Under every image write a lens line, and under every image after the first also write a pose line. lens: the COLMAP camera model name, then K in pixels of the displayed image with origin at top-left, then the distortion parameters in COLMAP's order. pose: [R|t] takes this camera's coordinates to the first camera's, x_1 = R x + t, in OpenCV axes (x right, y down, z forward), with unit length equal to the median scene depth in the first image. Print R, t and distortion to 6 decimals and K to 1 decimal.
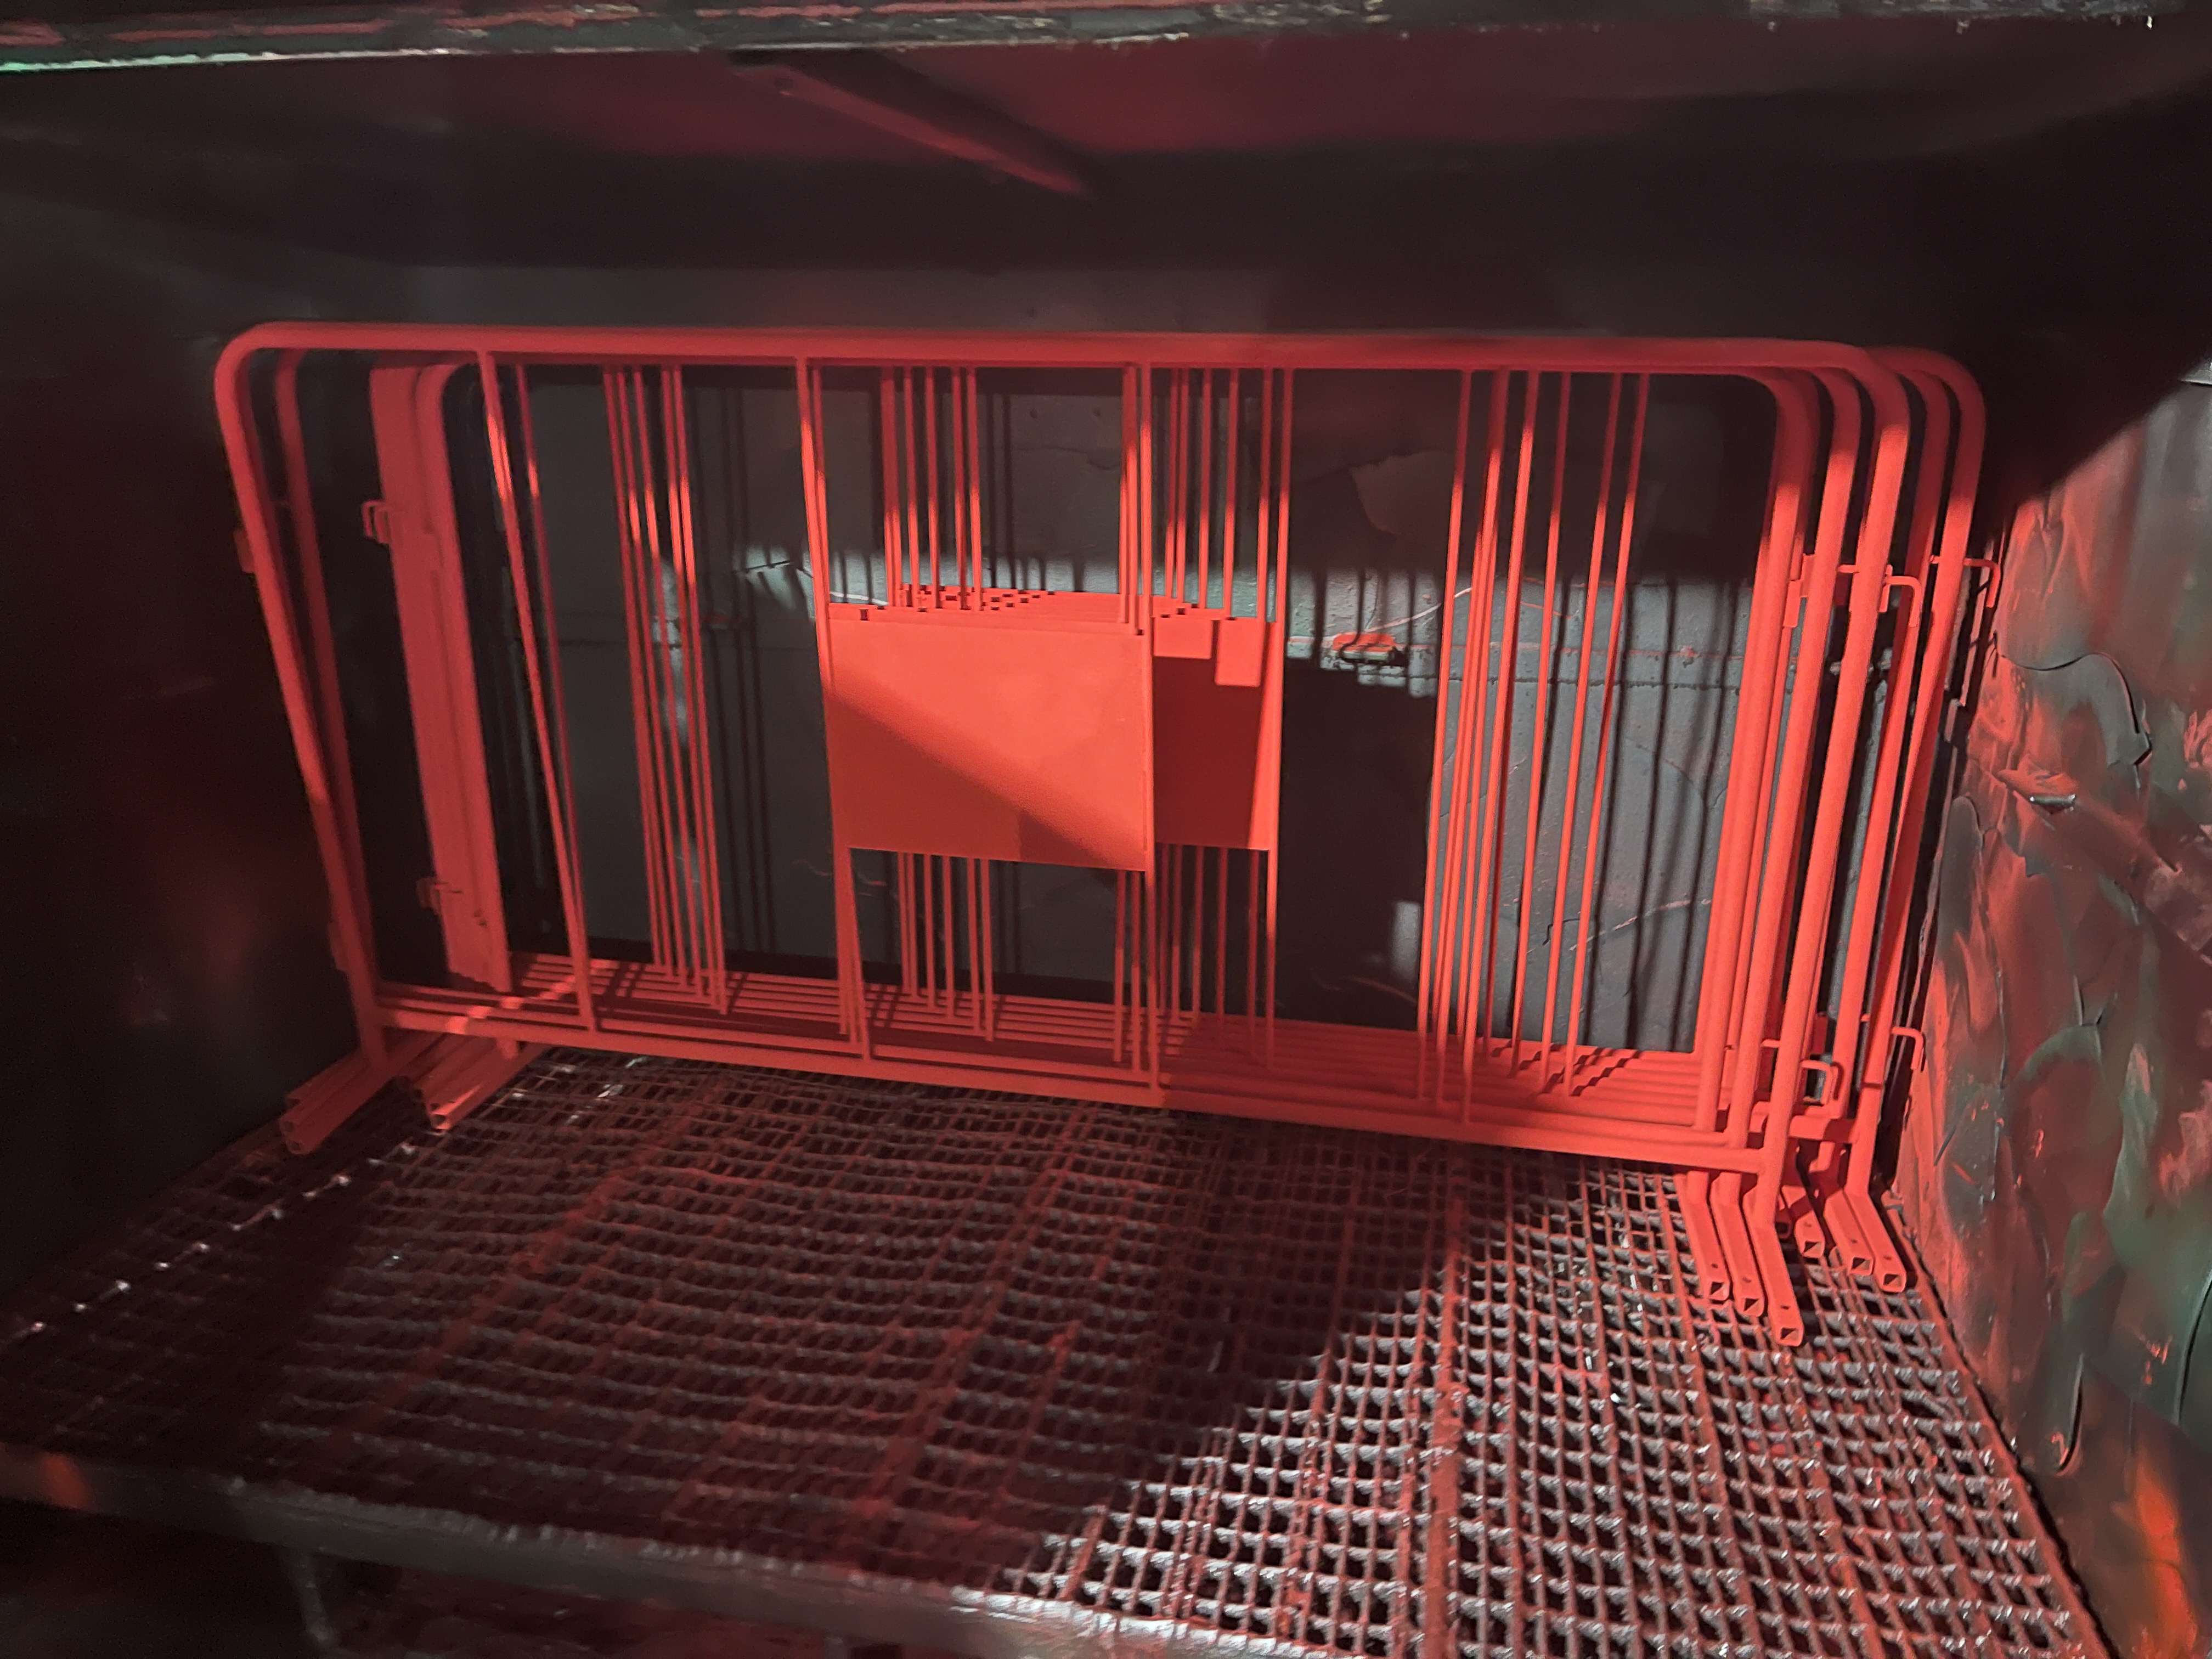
lens RADIAL K [[1661.4, 0, 1103.6], [0, 1661.4, 854.7], [0, 0, 1]] dist [0.090551, -0.128559]
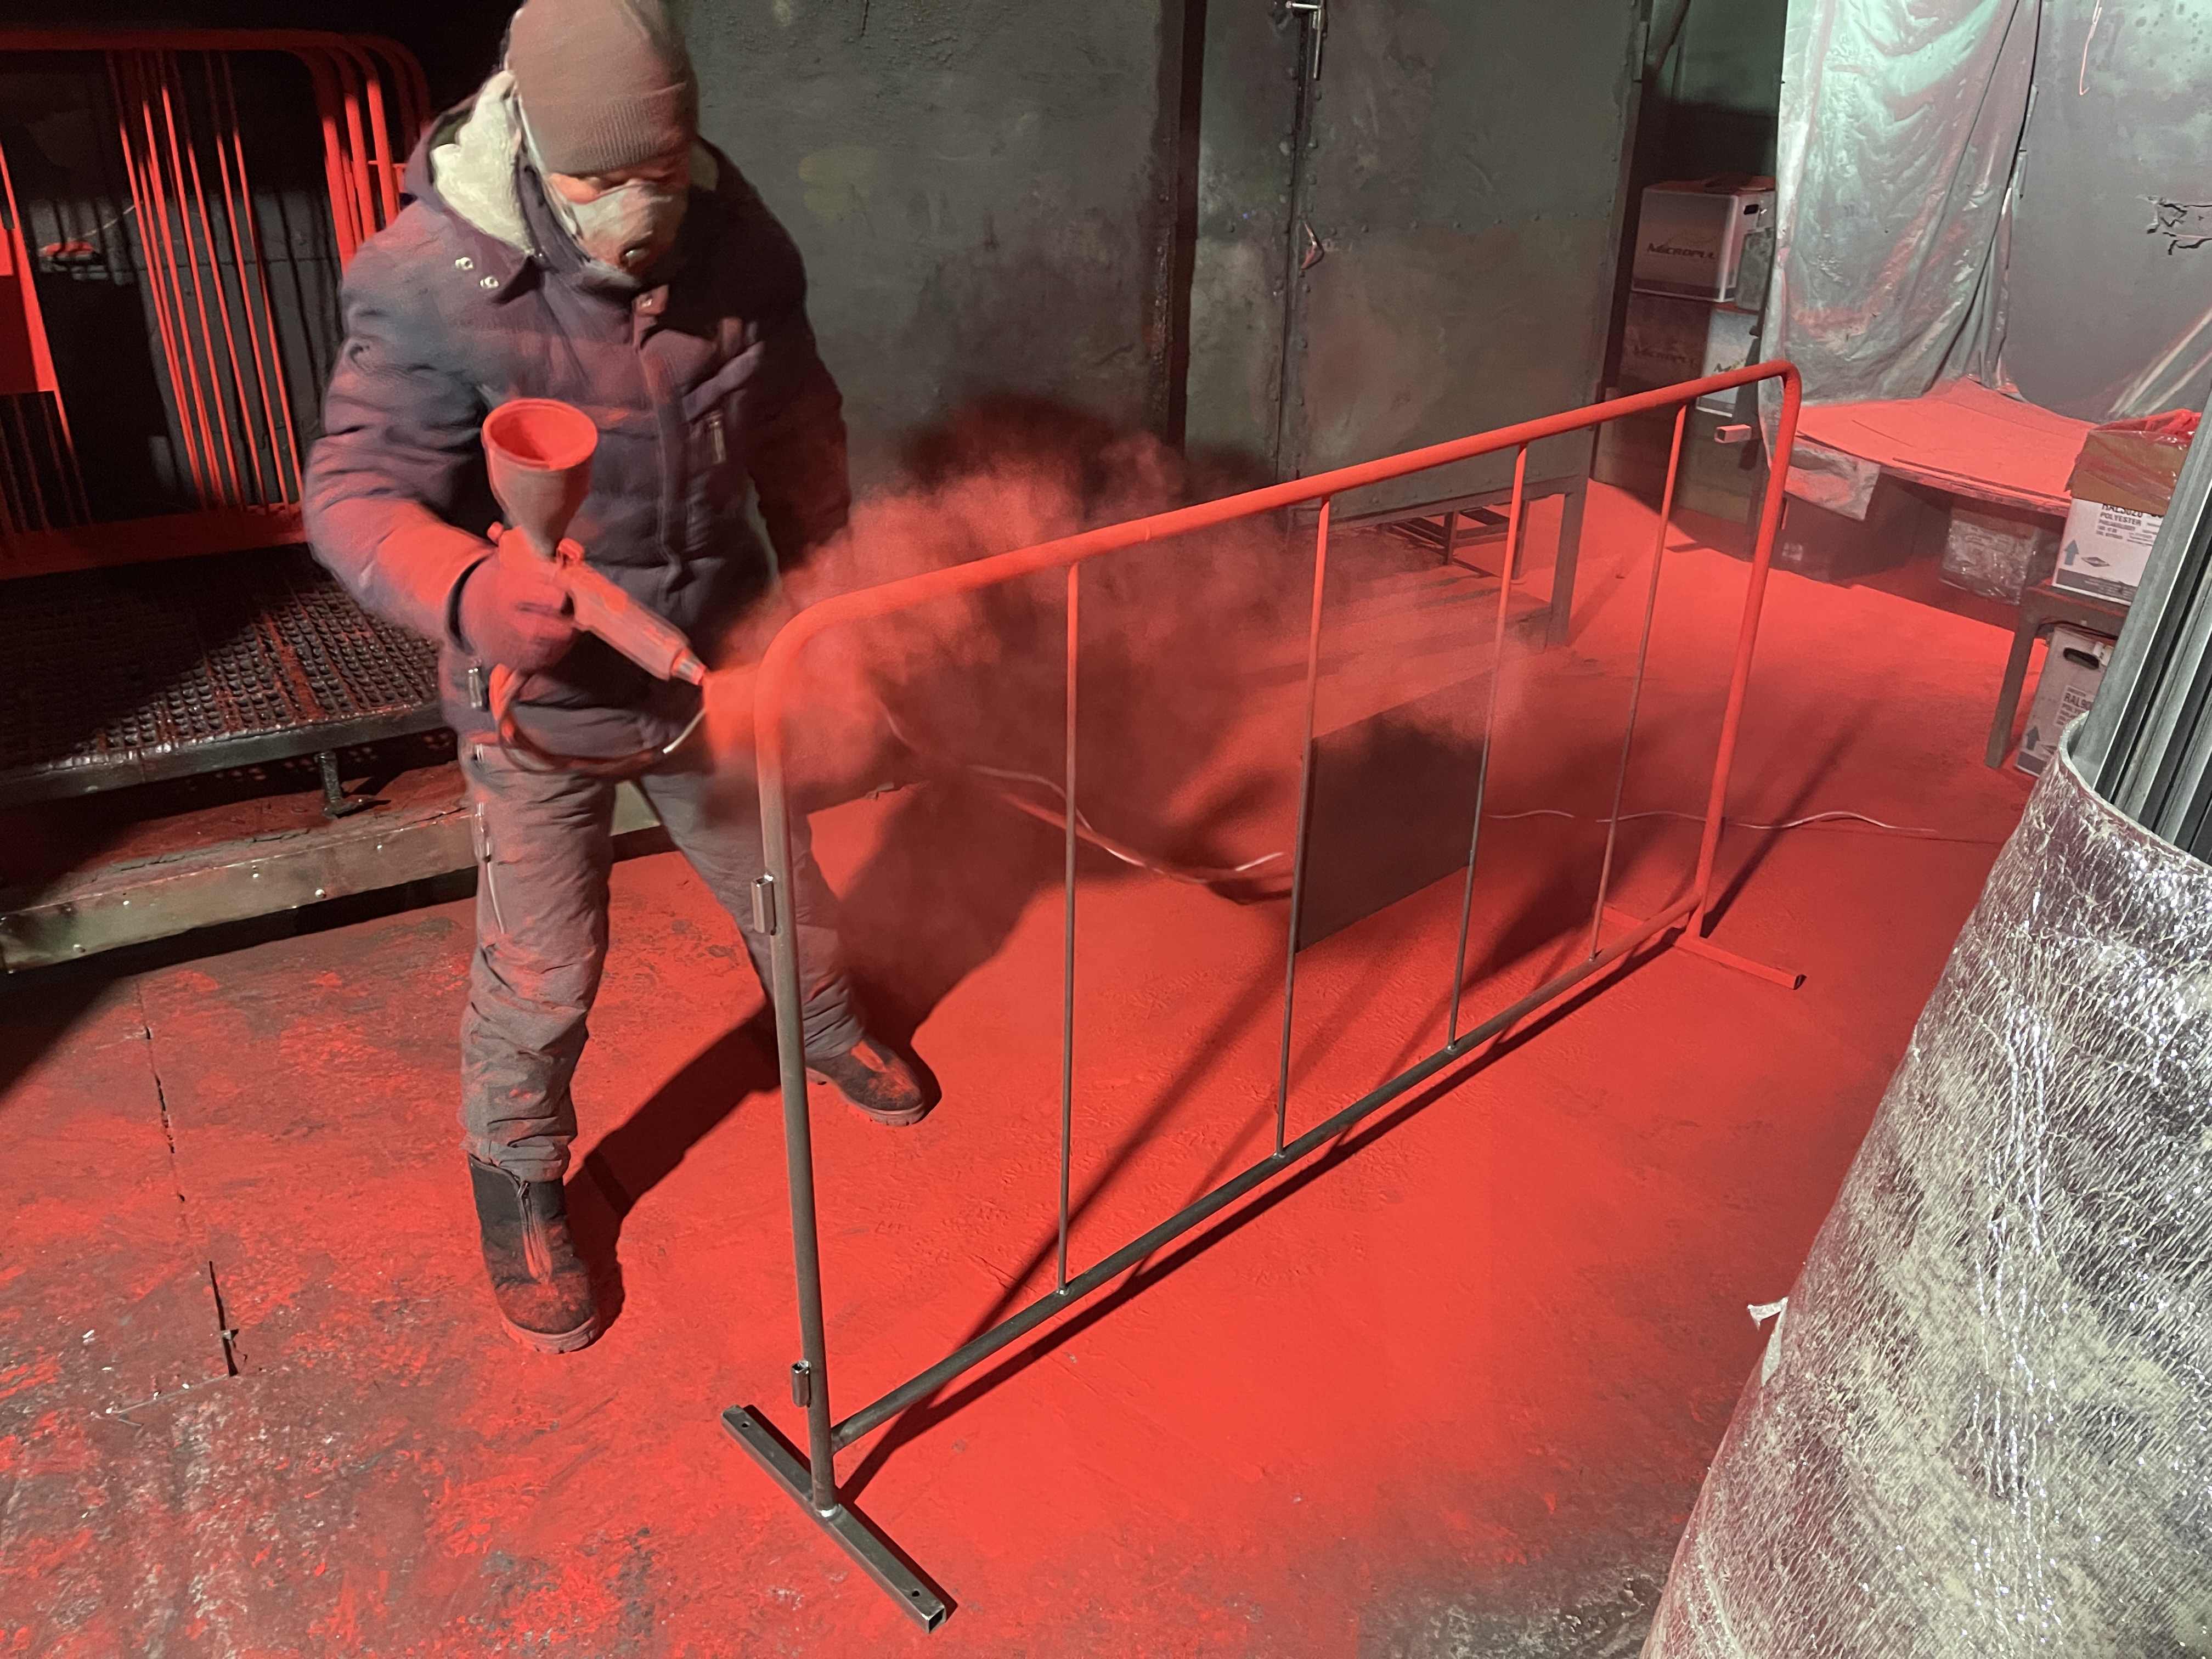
lens RADIAL K [[1668.3, 0, 1106.0], [0, 1668.3, 829.5], [0, 0, 1]] dist [0.086688, -0.129582]
pose [[0.722162, -0.292446, 0.626863, -0.284794], [0.192162, 0.955379, 0.224331, 0.217241], [-0.664496, -0.041544, 0.746136, -0.764855]]
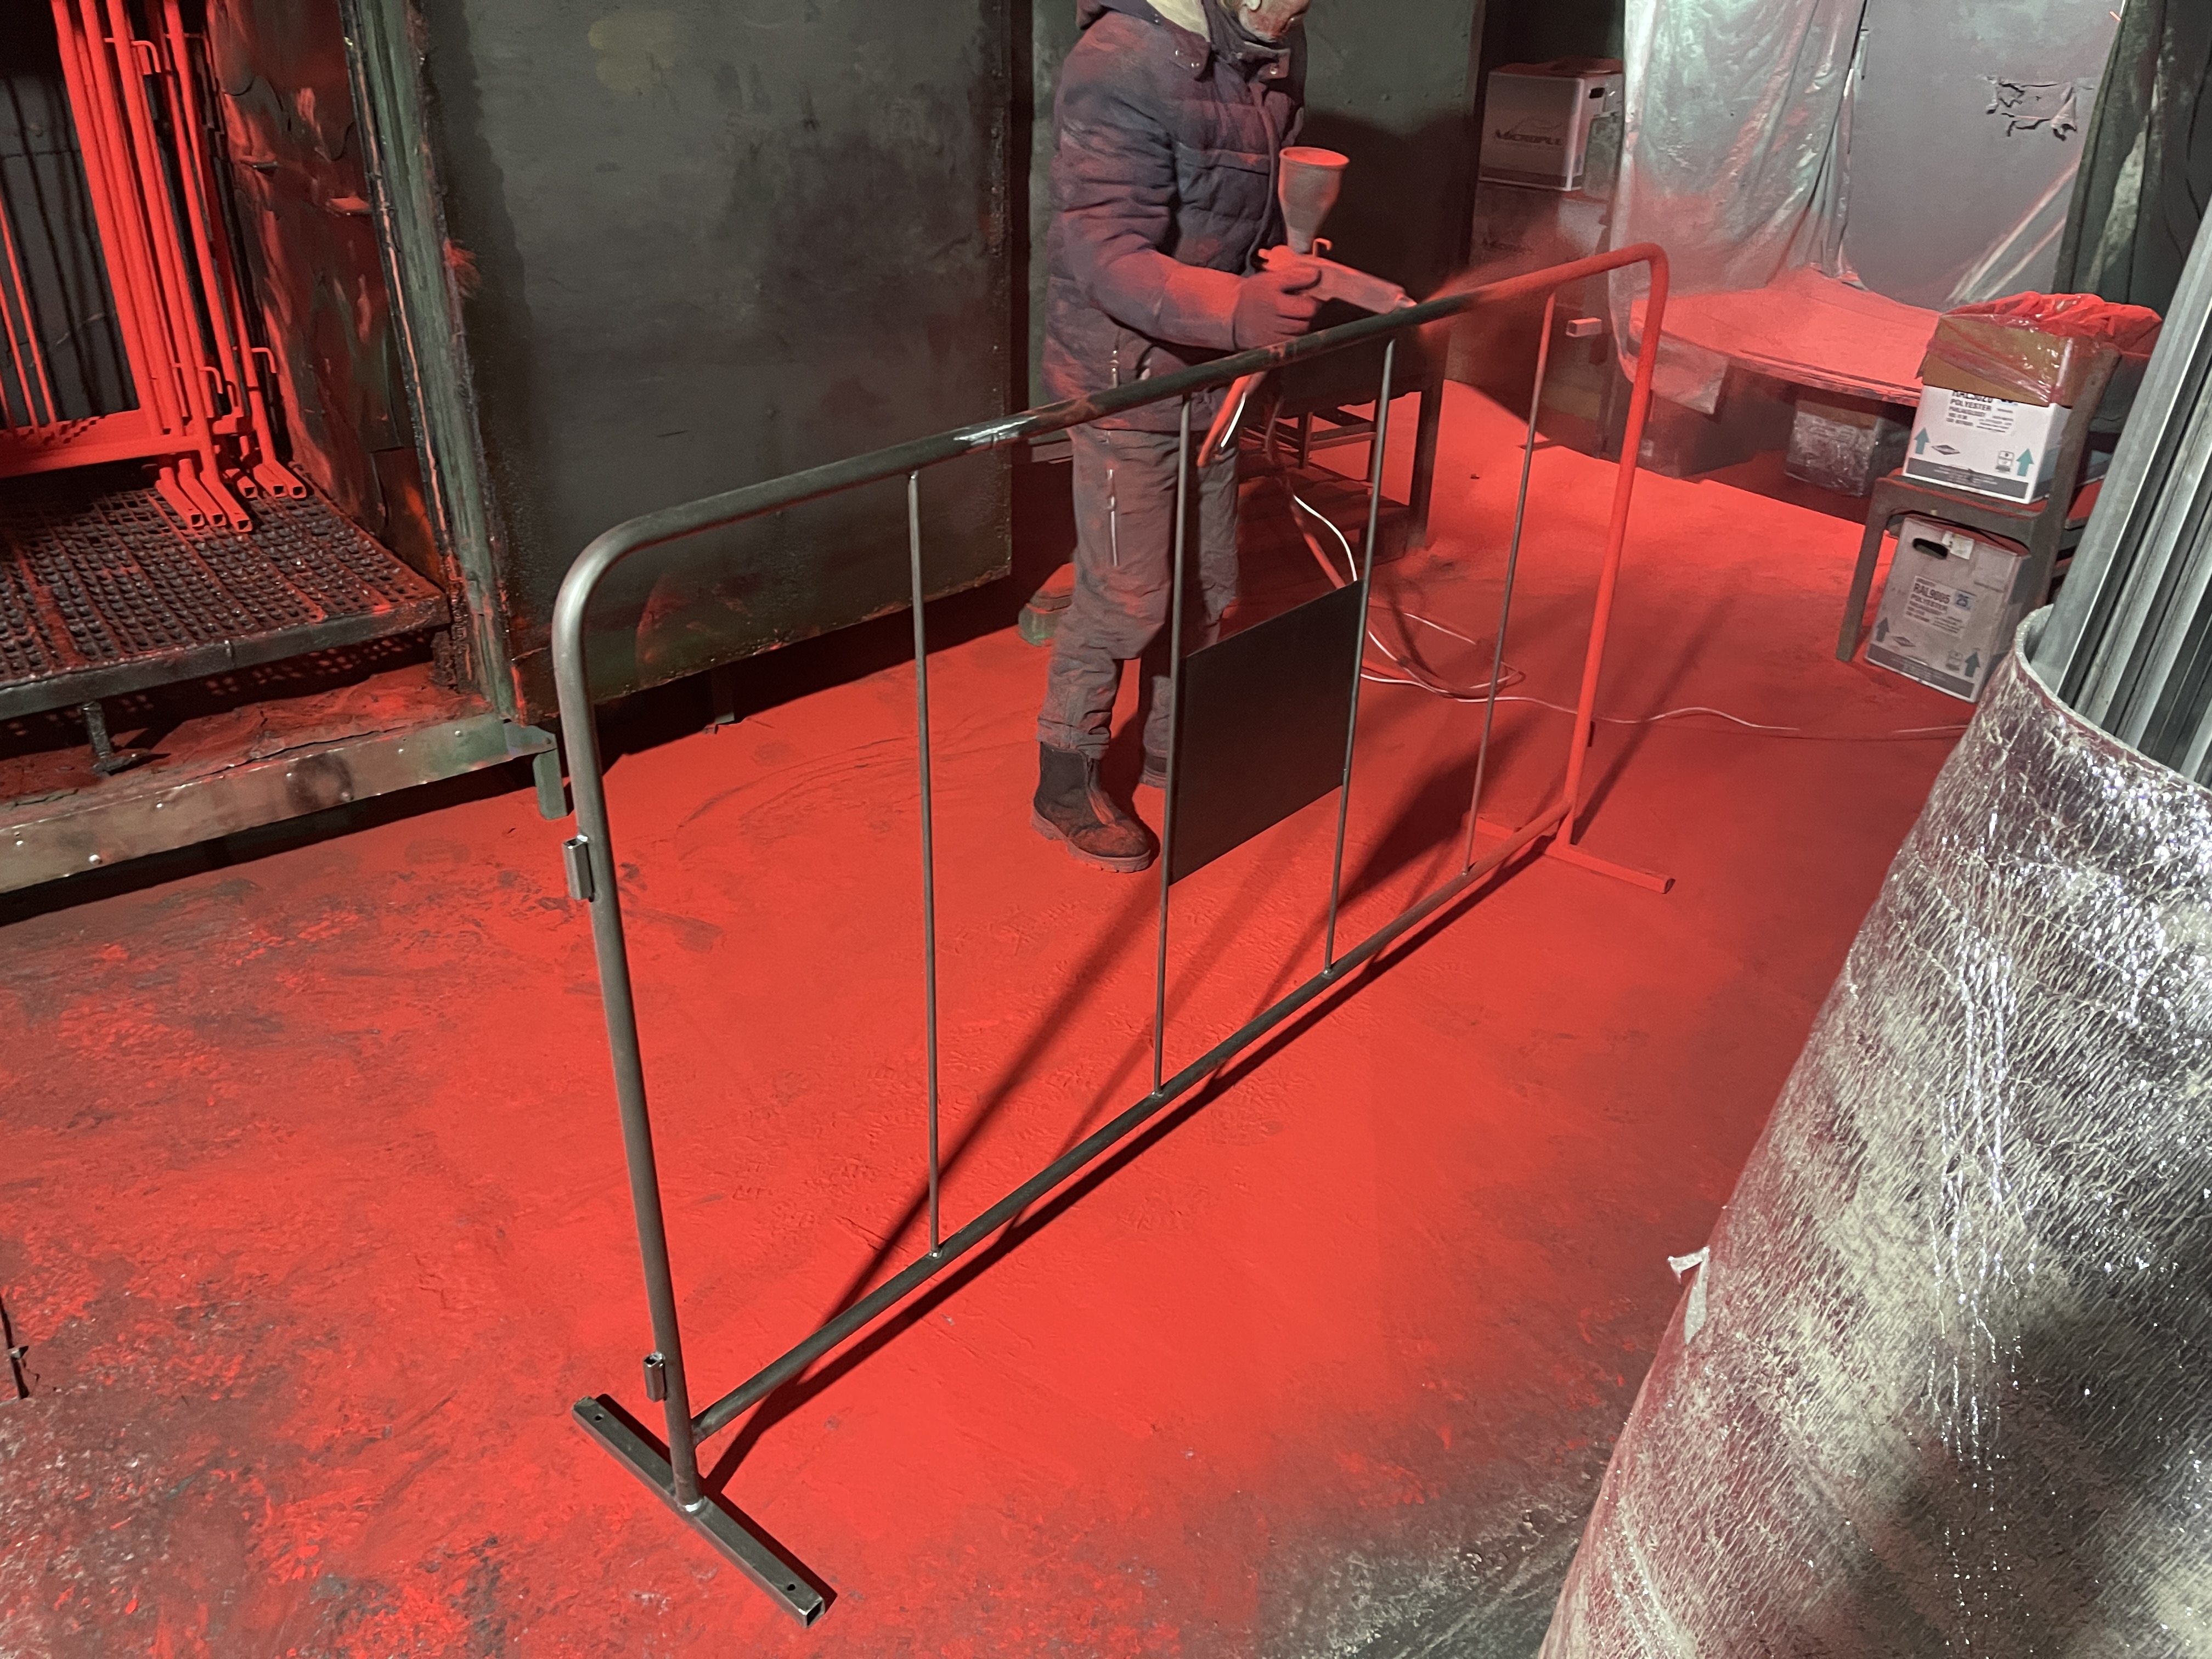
lens RADIAL K [[1661.4, 0, 1103.6], [0, 1661.4, 854.7], [0, 0, 1]] dist [0.090551, -0.128559]
pose [[0.656550, -0.361292, 0.662126, -0.235021], [0.206062, 0.930342, 0.303319, 0.224512], [-0.725590, -0.062705, 0.685265, -0.710142]]
